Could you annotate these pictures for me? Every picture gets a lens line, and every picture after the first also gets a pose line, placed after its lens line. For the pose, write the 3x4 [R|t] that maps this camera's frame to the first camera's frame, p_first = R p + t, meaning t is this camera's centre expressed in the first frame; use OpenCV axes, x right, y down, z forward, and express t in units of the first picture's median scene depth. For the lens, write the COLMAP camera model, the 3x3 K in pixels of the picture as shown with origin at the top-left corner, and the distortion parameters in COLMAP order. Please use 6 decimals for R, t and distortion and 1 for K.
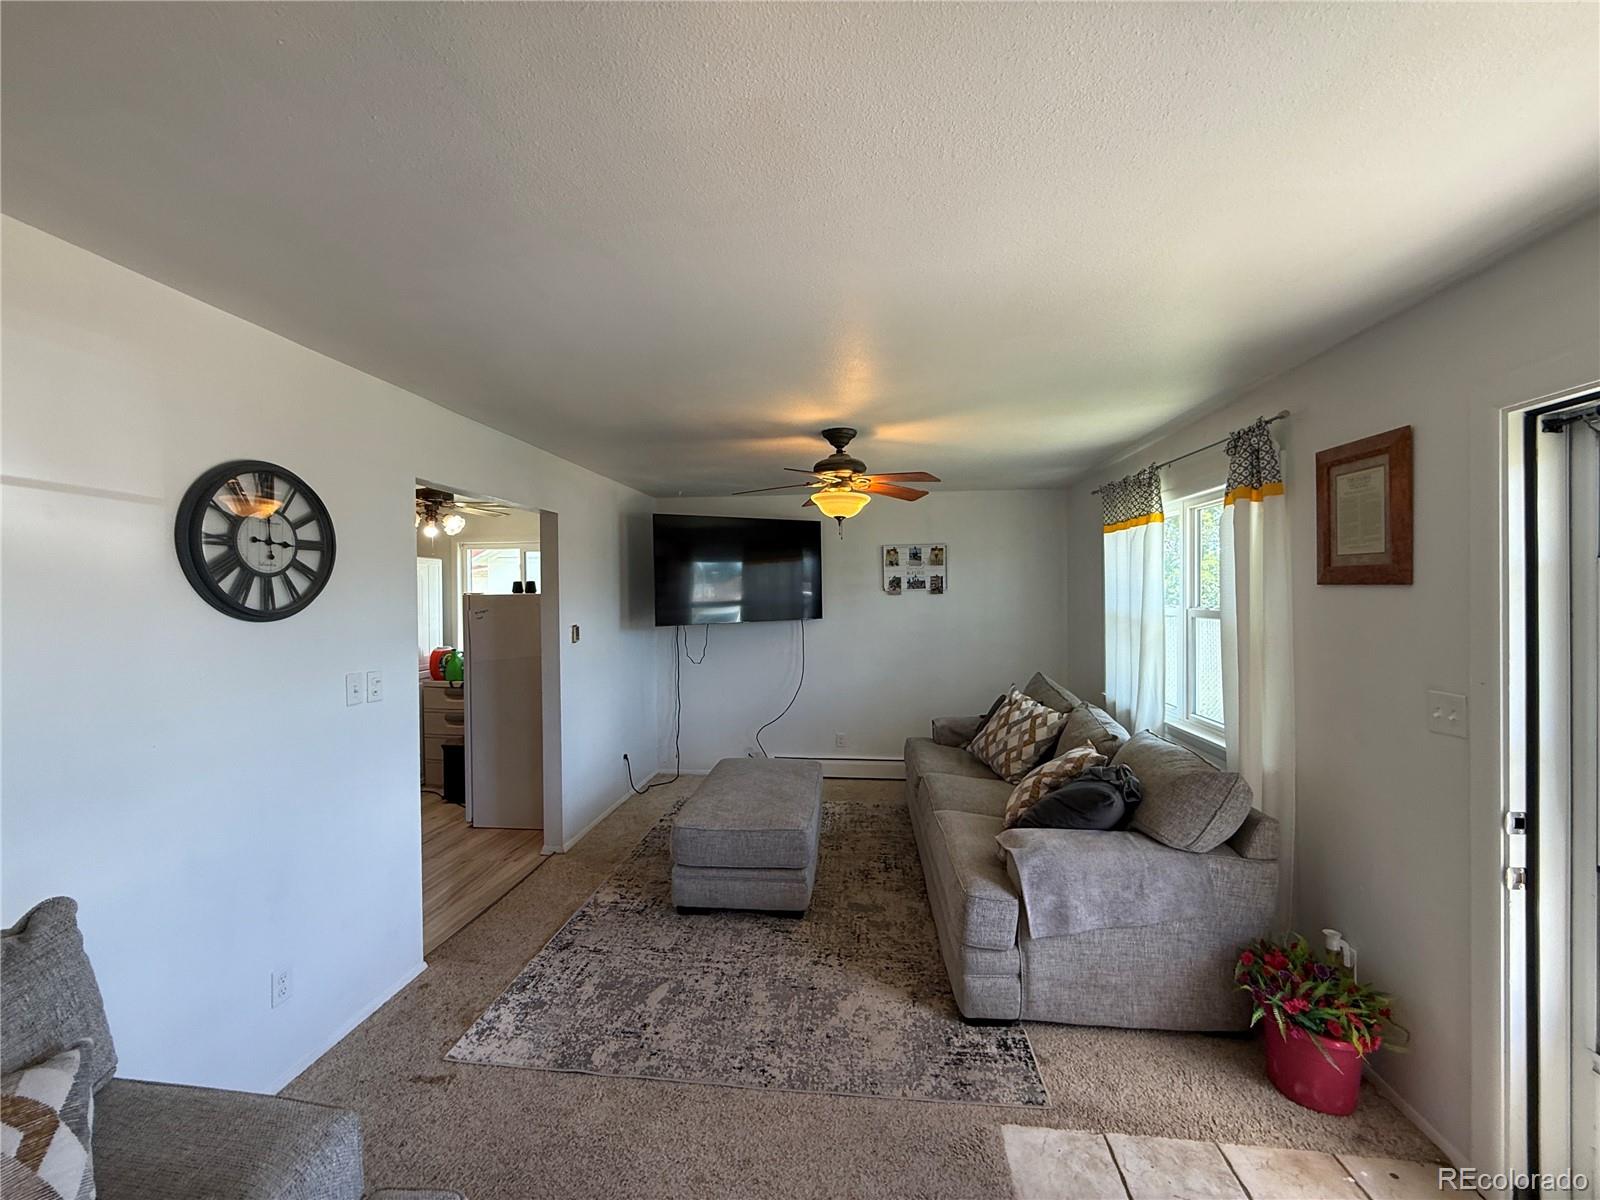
lens RADIAL K [[682.7, 0, 800.0], [0, 682.7, 600.0], [0, 0, 1]] dist [-0.004409, -0.000190]
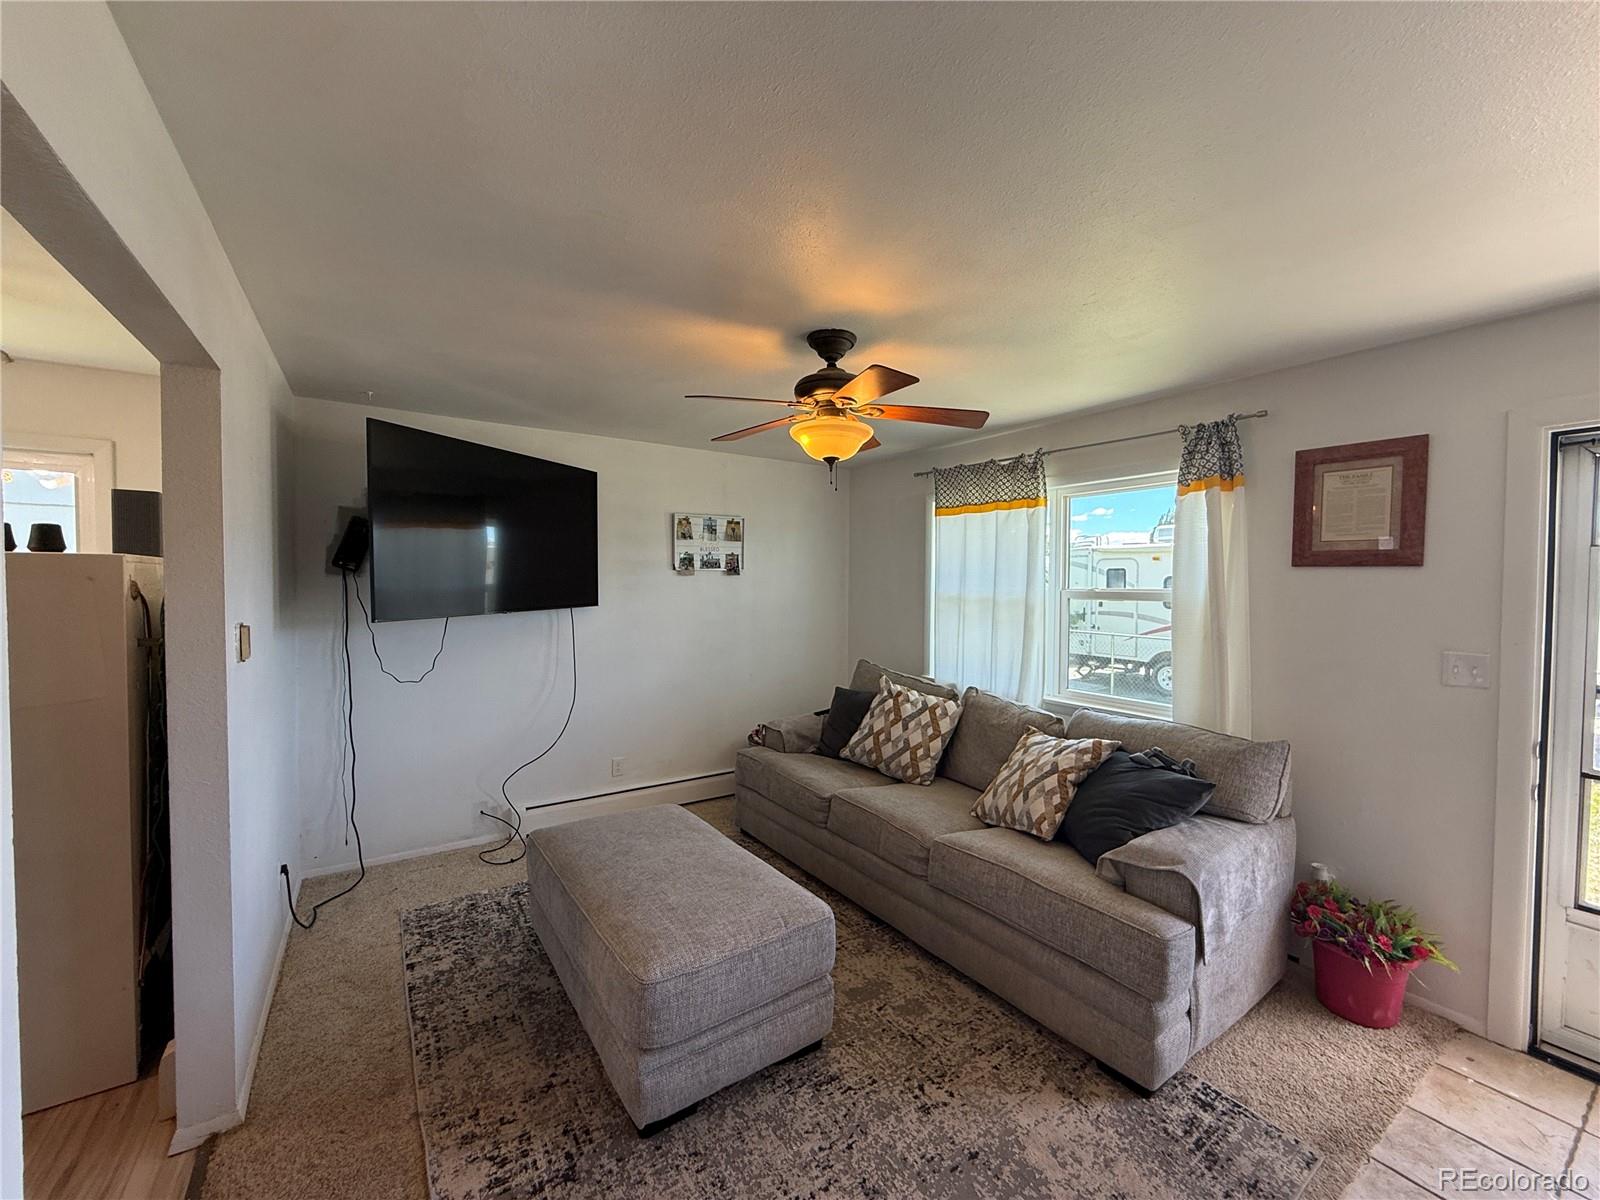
lens RADIAL K [[651.5, 0, 797.3], [0, 651.5, 605.3], [0, 0, 1]] dist [-0.002714, -0.000416]
pose [[0.747983, -0.009932, 0.663644, -0.492016], [-0.004935, 0.999777, 0.020524, 0.020144], [-0.663700, -0.018626, 0.747767, 0.609689]]
